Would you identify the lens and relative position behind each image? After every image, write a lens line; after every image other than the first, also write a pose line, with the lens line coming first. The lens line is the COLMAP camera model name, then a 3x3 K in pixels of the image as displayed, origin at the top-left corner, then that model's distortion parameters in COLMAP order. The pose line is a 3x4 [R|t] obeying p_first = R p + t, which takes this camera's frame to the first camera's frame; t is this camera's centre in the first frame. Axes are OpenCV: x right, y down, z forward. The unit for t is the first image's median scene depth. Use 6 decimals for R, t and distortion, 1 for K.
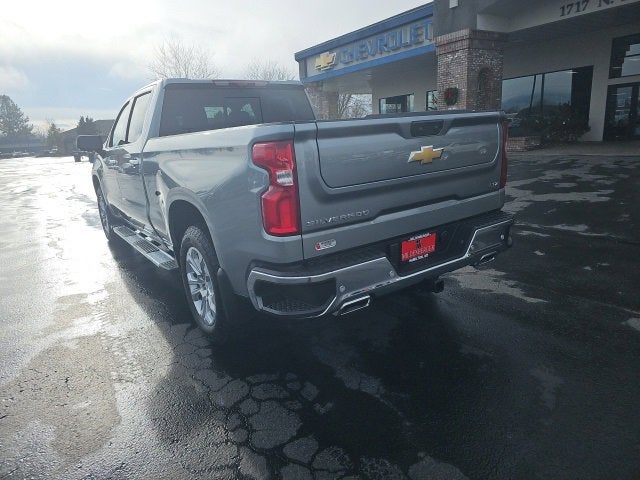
lens RADIAL K [[416.3, 0, 317.5], [0, 416.3, 234.7], [0, 0, 1]] dist [0.065460, -0.051889]
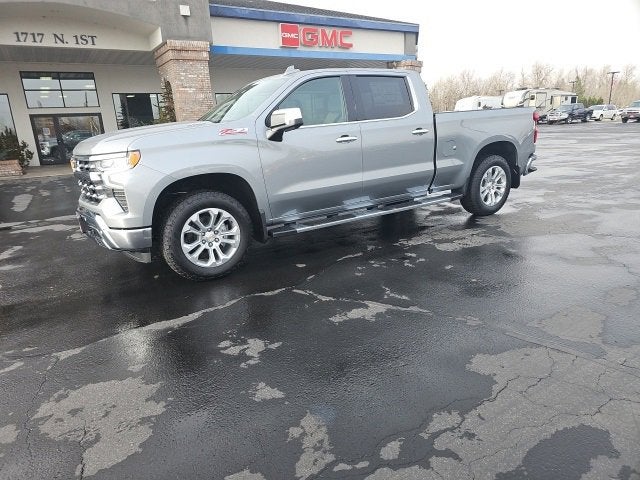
lens RADIAL K [[416.3, 0, 310.9], [0, 416.3, 240.5], [0, 0, 1]] dist [0.065460, -0.051889]
pose [[0.054304, -0.202040, 0.977871, -0.453159], [0.282896, 0.942303, 0.178981, -0.046303], [-0.957612, 0.266917, 0.108327, 0.324378]]
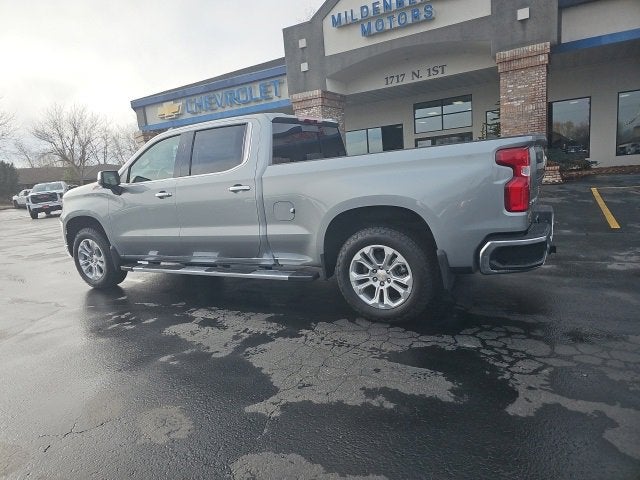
lens RADIAL K [[416.3, 0, 309.7], [0, 416.3, 241.6], [0, 0, 1]] dist [0.065460, -0.051889]
pose [[0.909188, -0.084424, 0.407737, -0.182043], [0.124756, 0.989475, -0.073311, 0.016231], [-0.397256, 0.117521, 0.910152, -0.005814]]
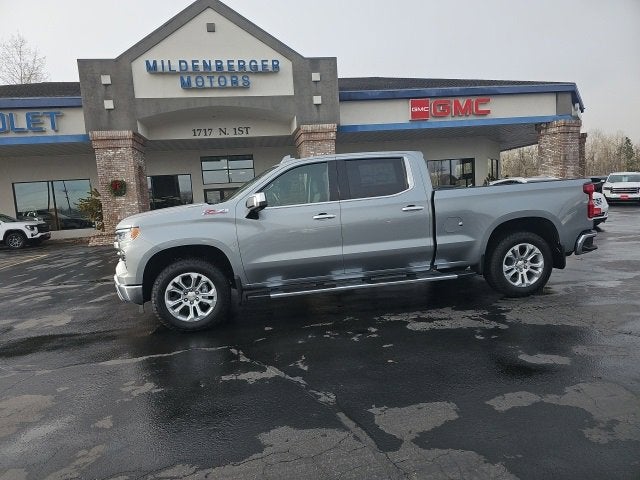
lens RADIAL K [[416.3, 0, 310.6], [0, 416.3, 246.4], [0, 0, 1]] dist [0.065460, -0.051889]
pose [[0.432214, -0.059805, 0.899786, -0.445155], [0.249595, 0.966751, -0.055638, -0.016170], [-0.866541, 0.248630, 0.432770, 0.189599]]
